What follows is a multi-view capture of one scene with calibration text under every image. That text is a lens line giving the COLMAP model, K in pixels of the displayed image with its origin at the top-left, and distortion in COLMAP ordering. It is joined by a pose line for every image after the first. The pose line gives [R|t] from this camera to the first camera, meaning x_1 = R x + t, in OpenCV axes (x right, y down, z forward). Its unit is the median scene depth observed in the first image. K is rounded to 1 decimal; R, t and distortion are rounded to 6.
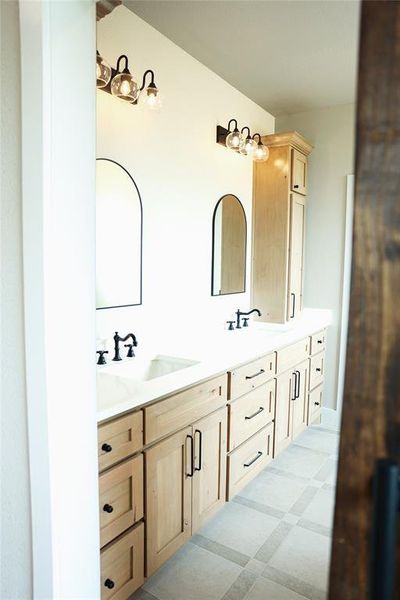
lens RADIAL K [[425.8, 0, 195.7], [0, 425.8, 299.0], [0, 0, 1]] dist [-0.039730, 0.029048]
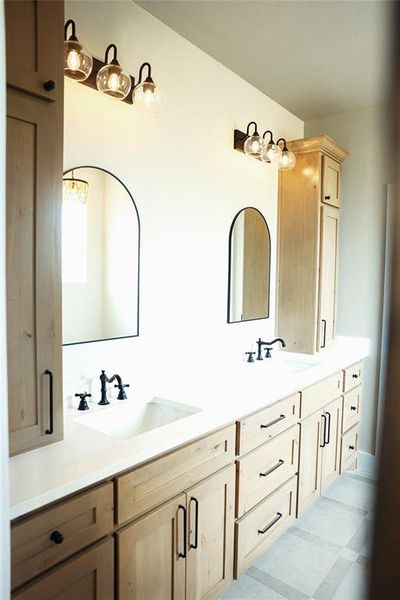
lens RADIAL K [[425.8, 0, 202.7], [0, 425.8, 300.5], [0, 0, 1]] dist [-0.039730, 0.029048]
pose [[0.997120, 0.008668, -0.075345, 0.061285], [-0.010851, 0.999532, -0.028615, -0.033245], [0.075062, 0.029350, 0.996747, 0.147672]]
